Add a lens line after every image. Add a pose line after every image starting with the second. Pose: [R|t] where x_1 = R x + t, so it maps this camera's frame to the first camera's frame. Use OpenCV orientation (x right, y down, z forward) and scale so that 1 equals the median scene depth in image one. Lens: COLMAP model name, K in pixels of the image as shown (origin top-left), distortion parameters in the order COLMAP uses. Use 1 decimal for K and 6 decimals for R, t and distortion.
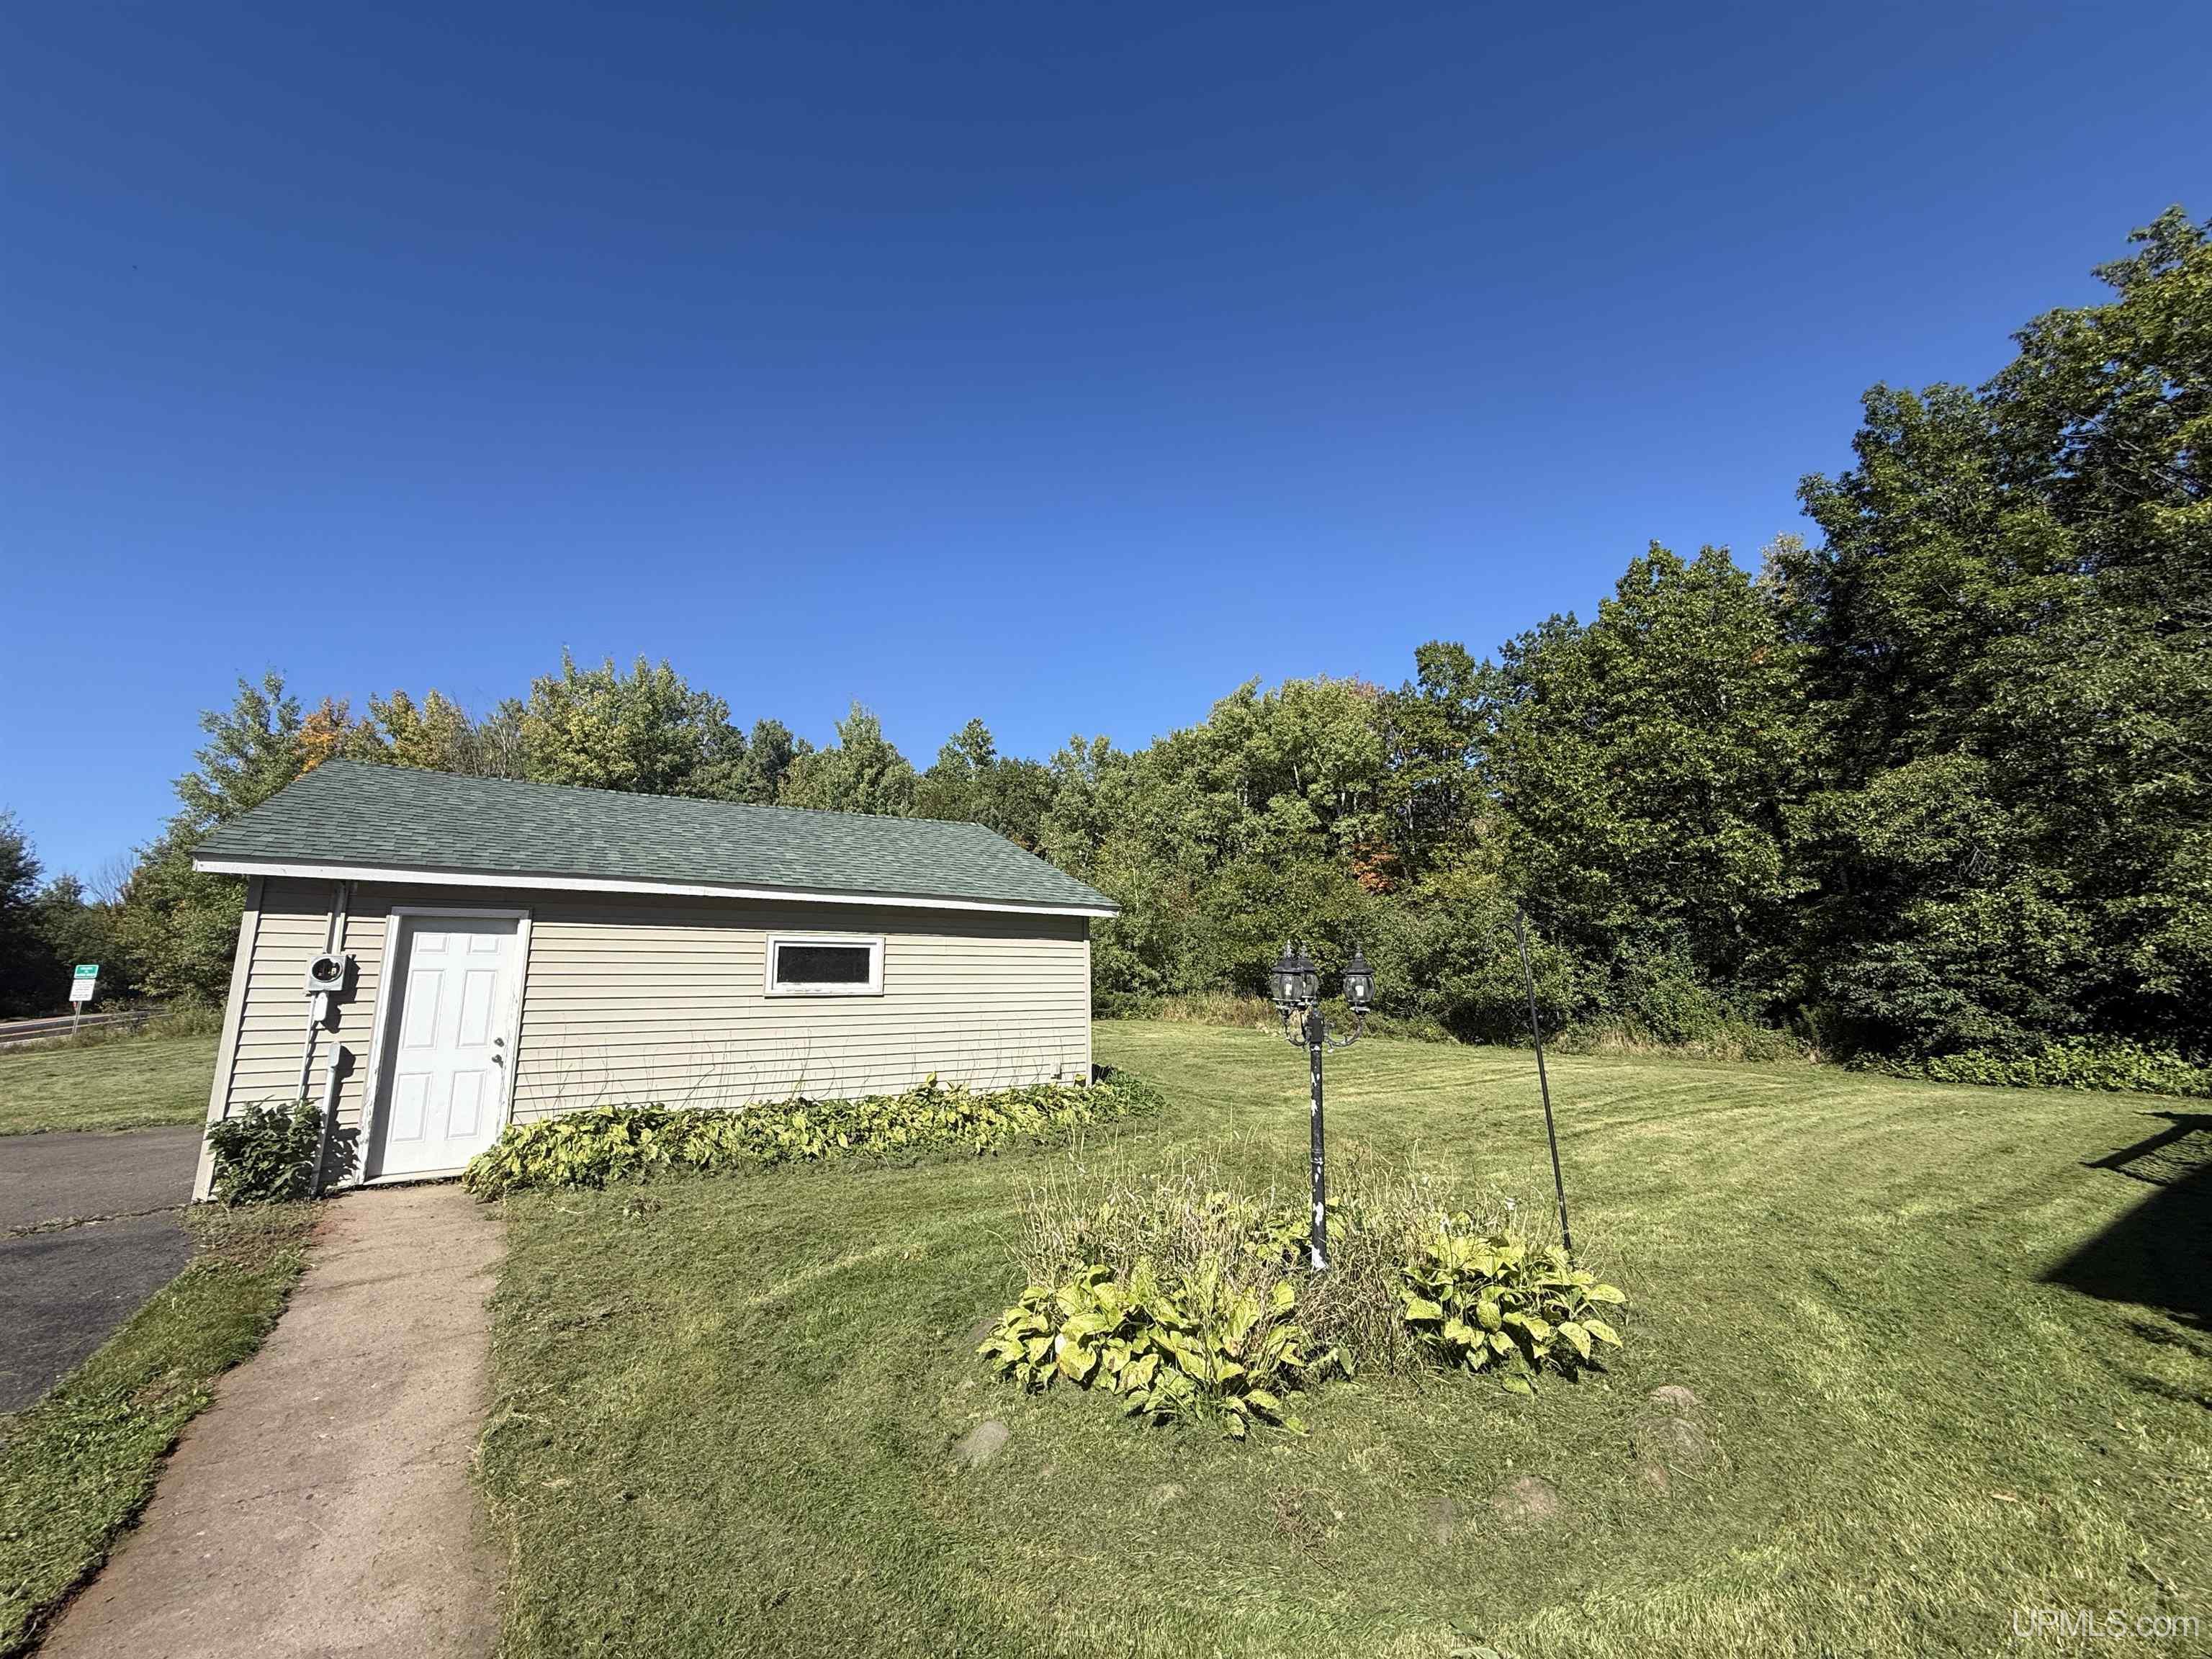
lens RADIAL K [[881.2, 0, 1102.6], [0, 881.2, 828.1], [0, 0, 1]] dist [-0.002807, 0.000577]
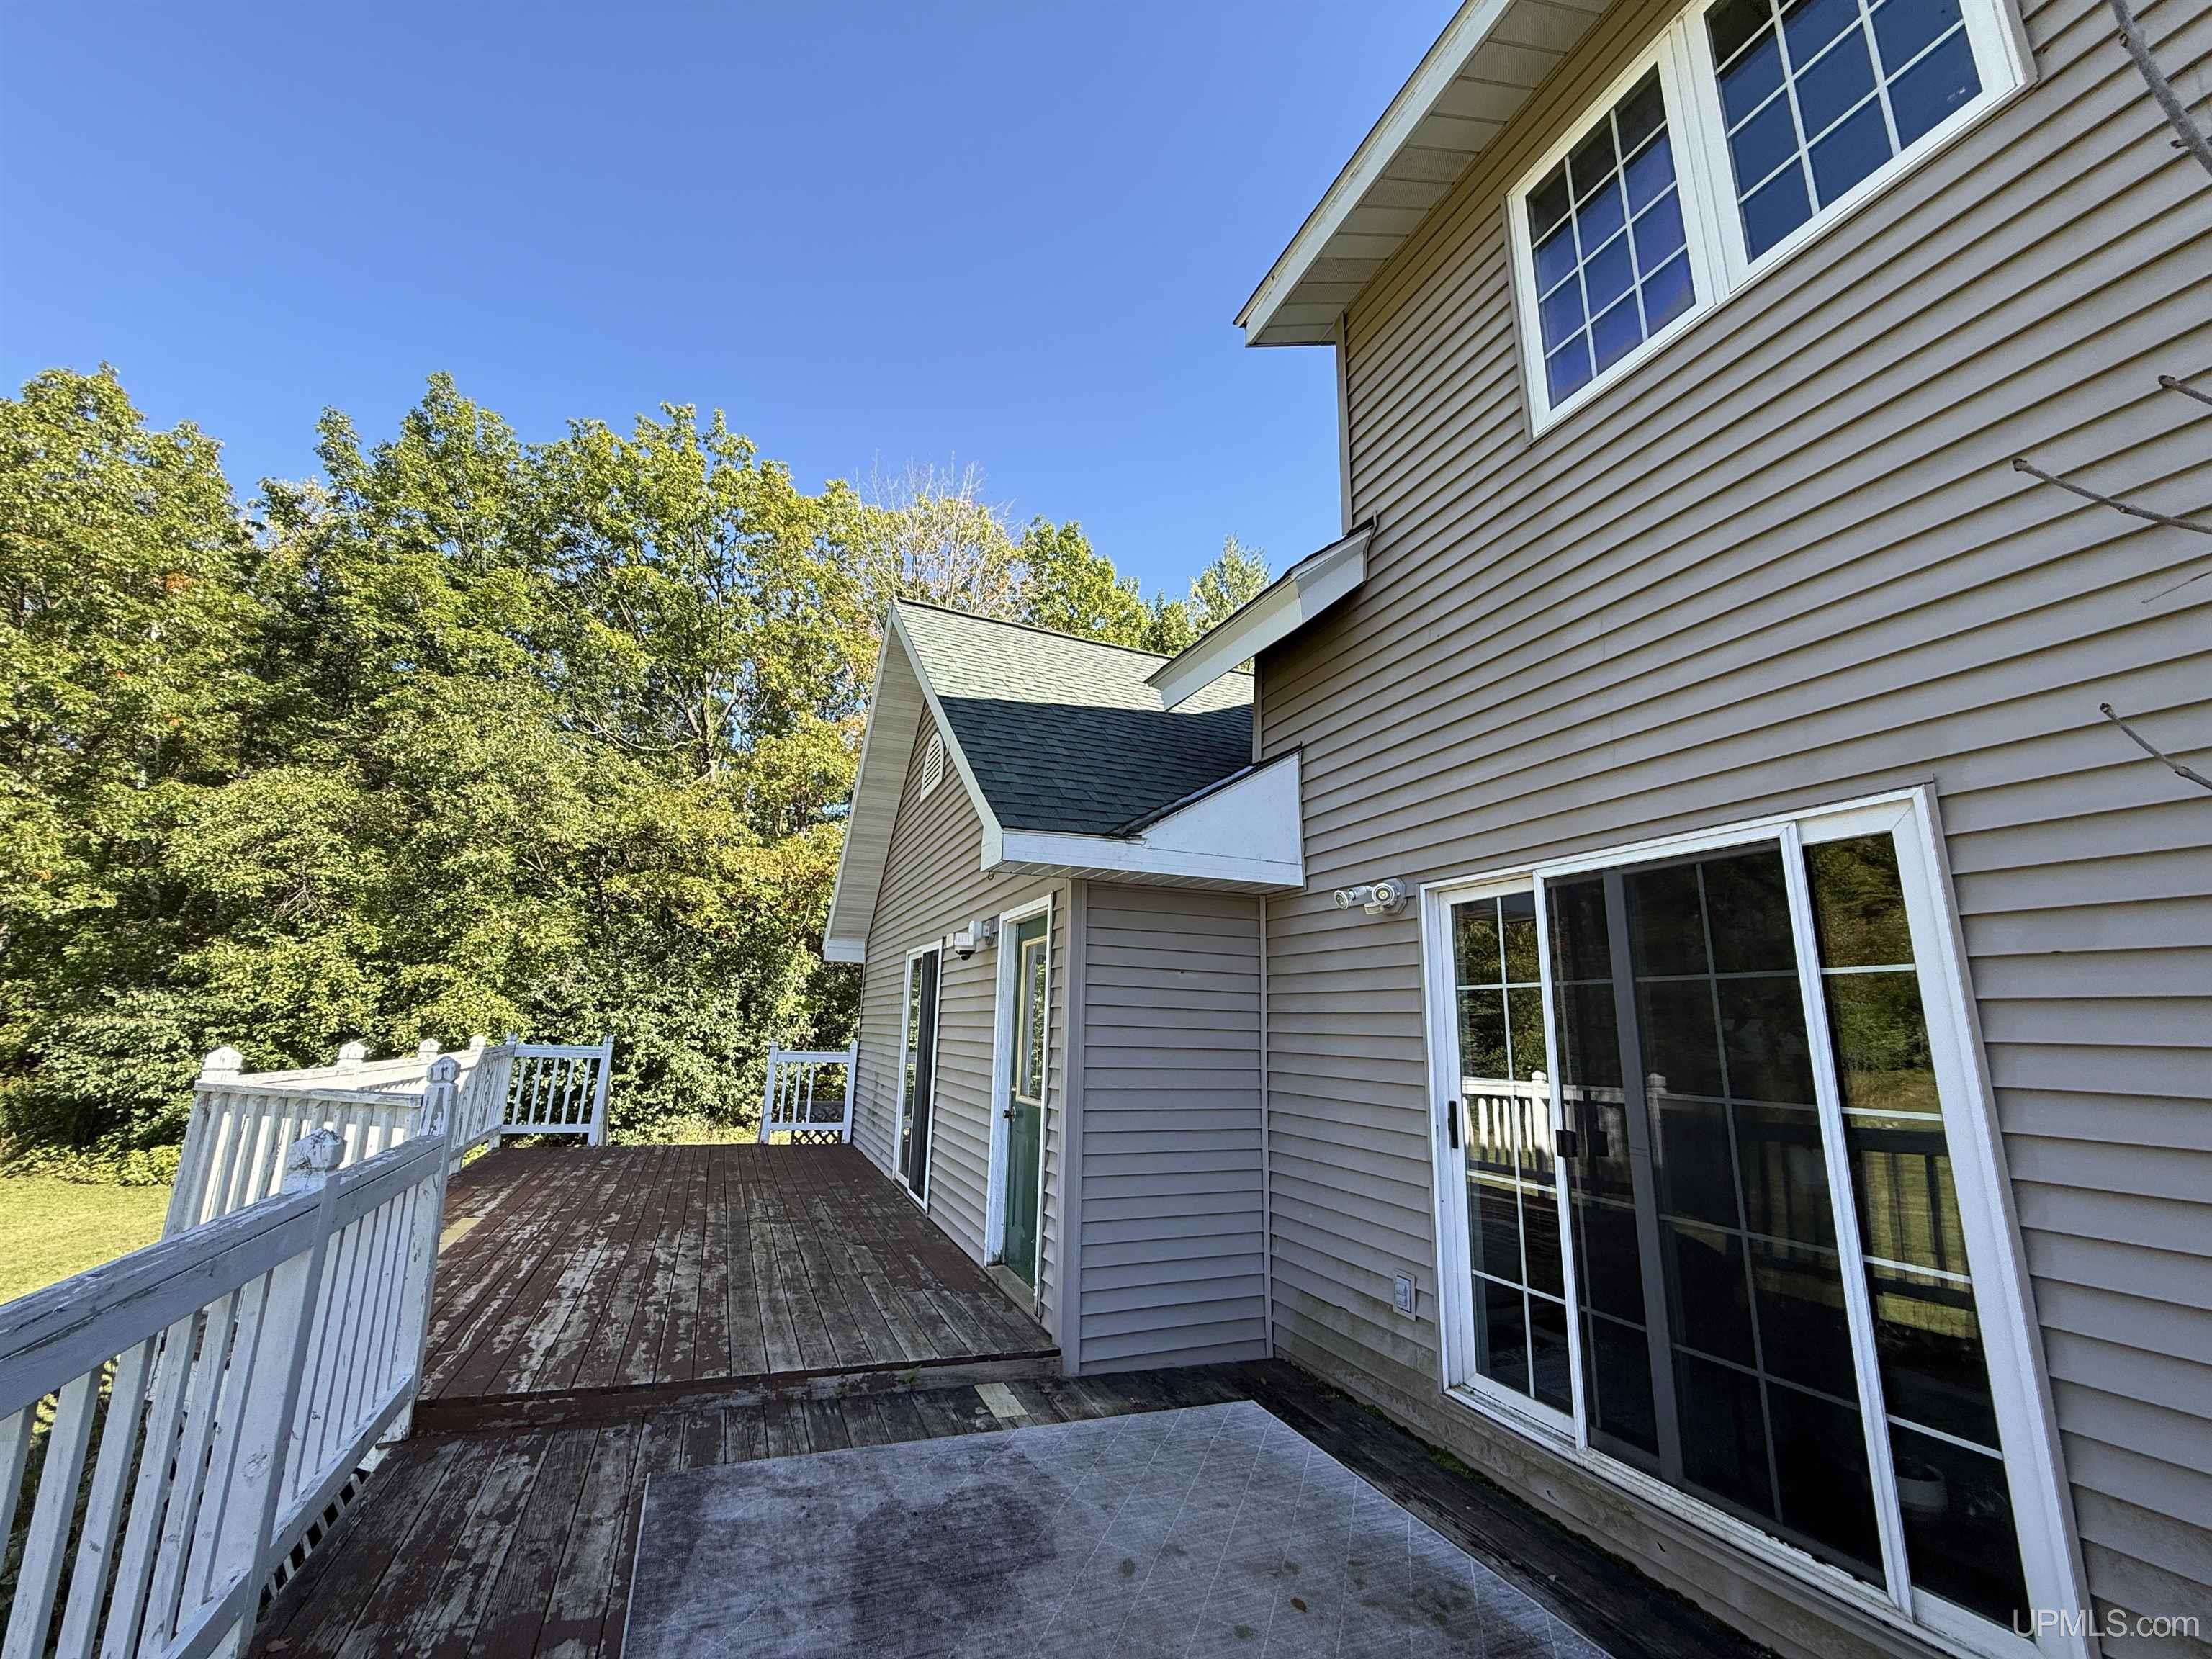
lens RADIAL K [[881.2, 0, 1100.1], [0, 881.2, 829.3], [0, 0, 1]] dist [-0.002807, 0.000577]
pose [[0.166880, 0.240099, 0.956297, 0.226754], [-0.213993, 0.955598, -0.202580, -0.016854], [-0.962475, -0.170834, 0.210850, 0.078873]]
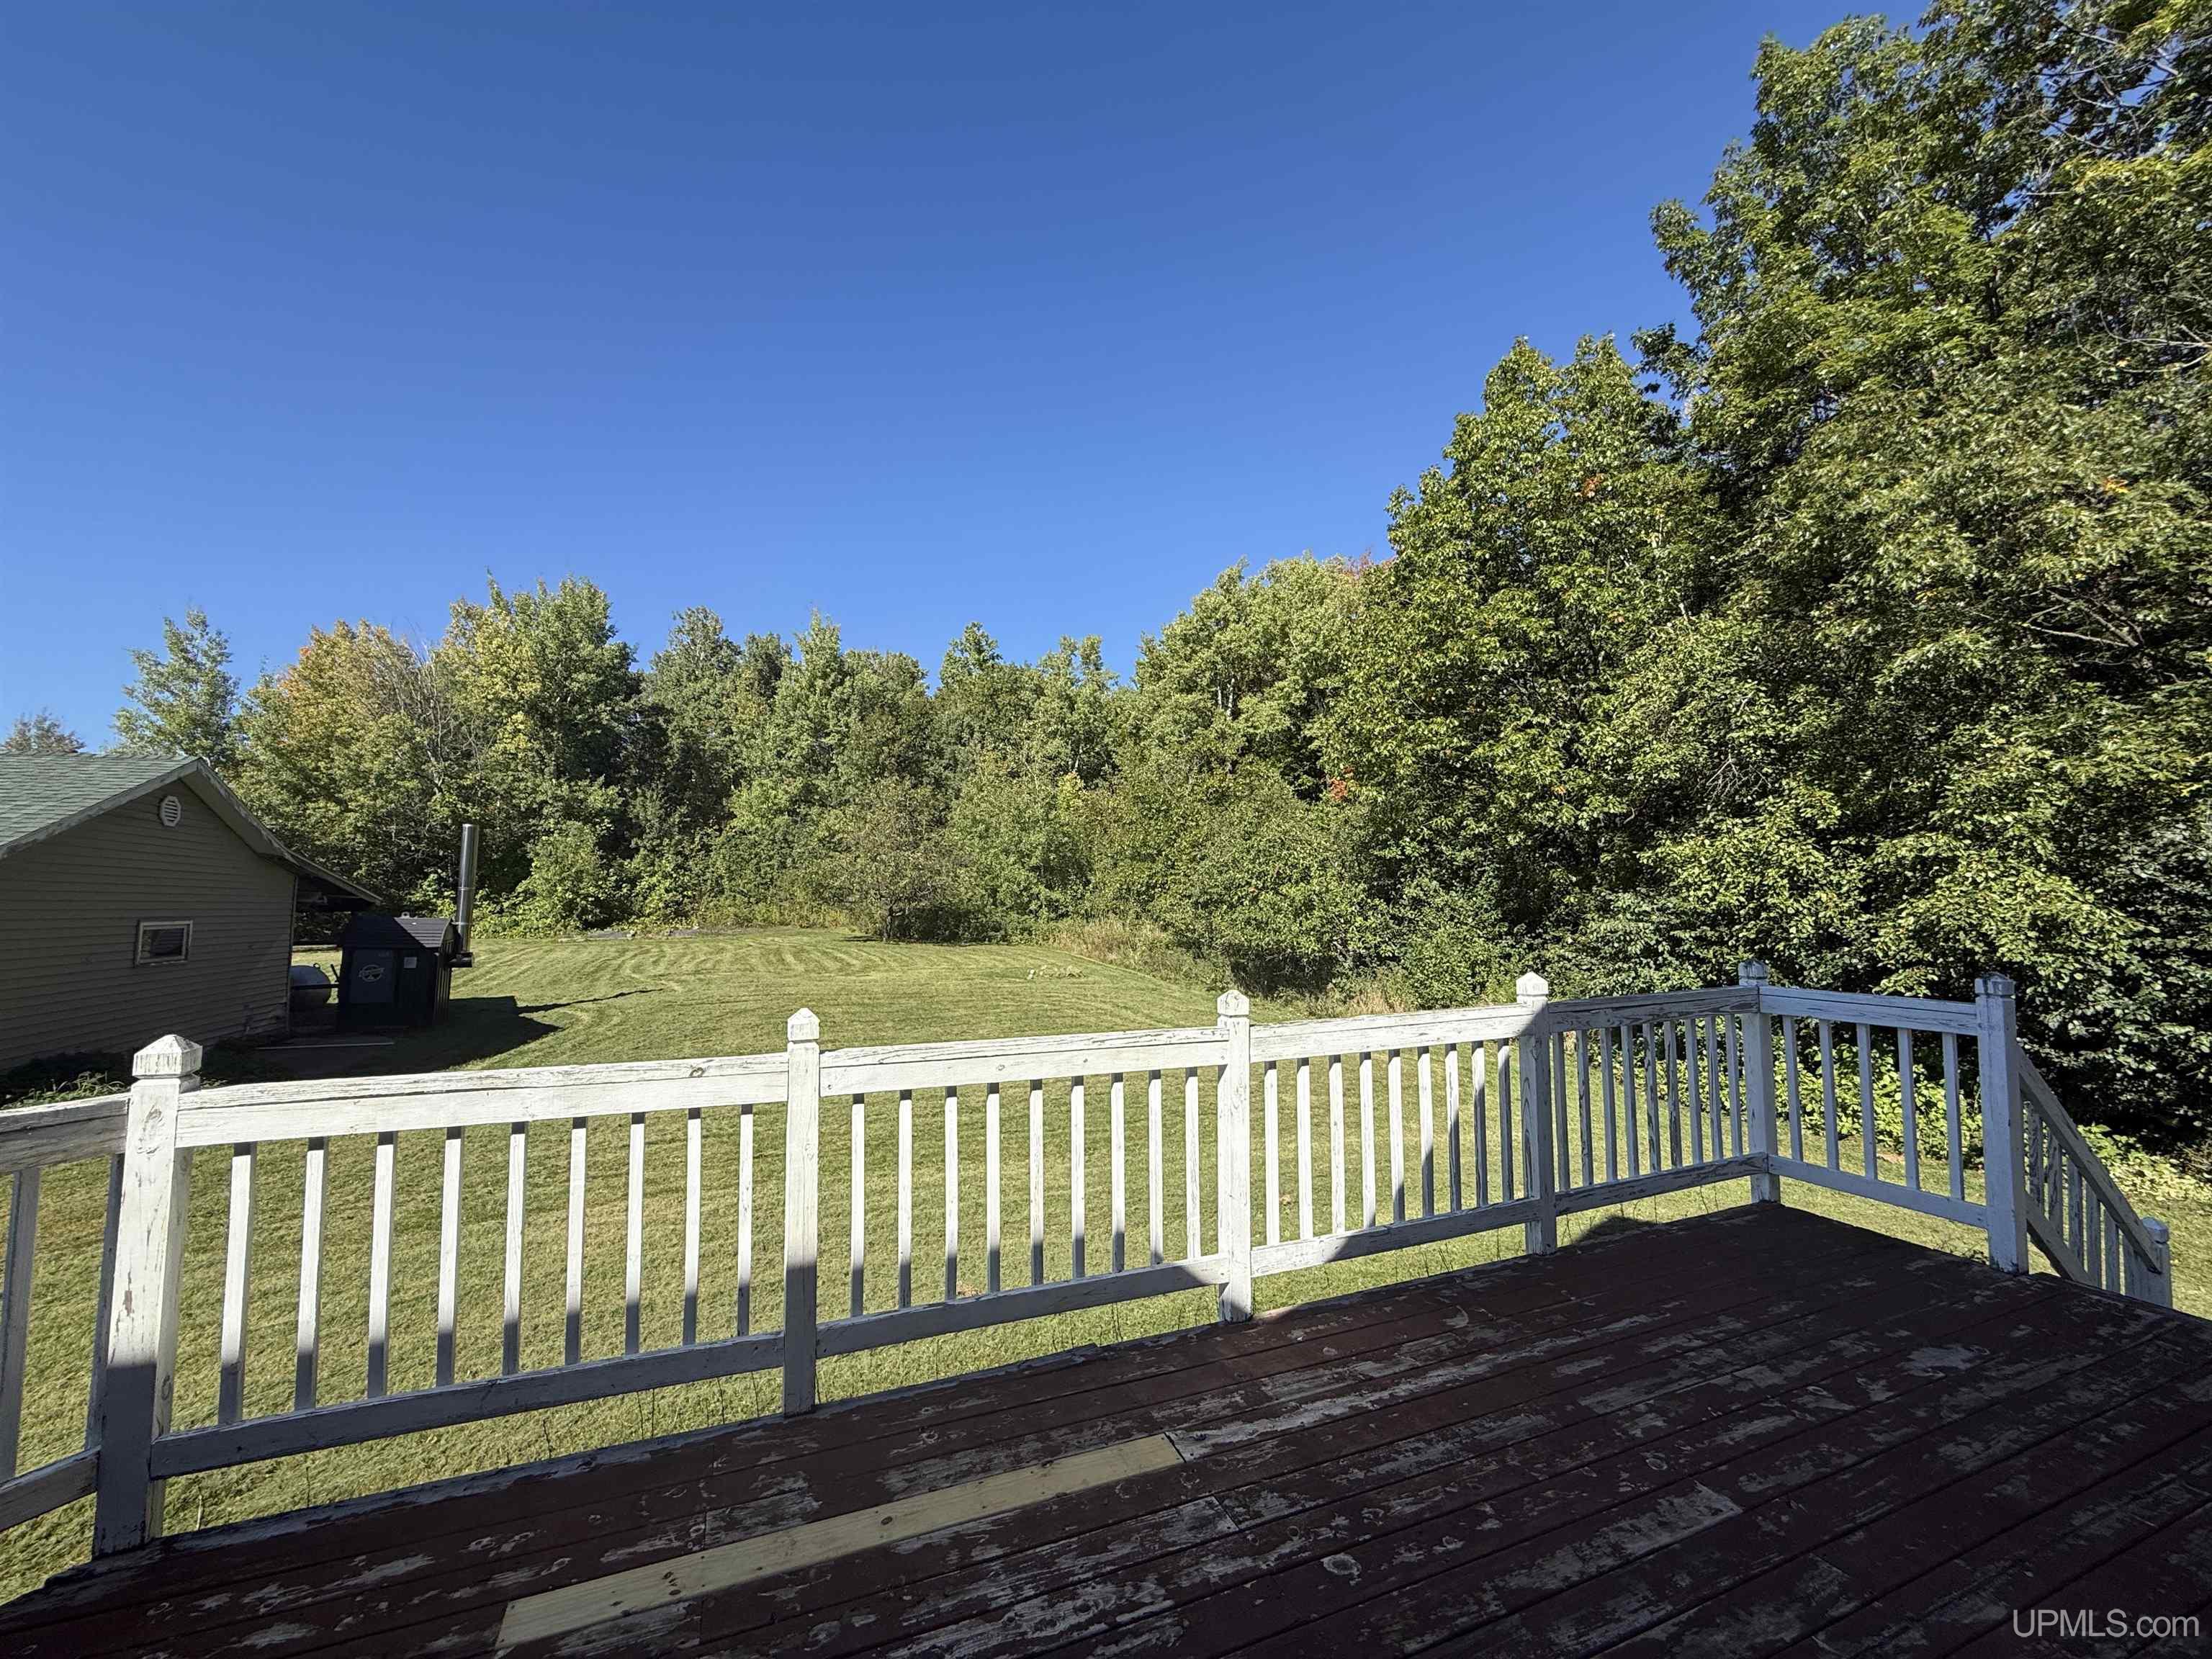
lens RADIAL K [[881.2, 0, 1104.3], [0, 881.2, 829.8], [0, 0, 1]] dist [-0.002807, 0.000577]
pose [[0.985053, -0.004517, -0.172191, 0.473592], [0.023676, 0.993719, 0.109371, -0.004860], [0.170615, -0.111813, 0.978973, 0.196950]]
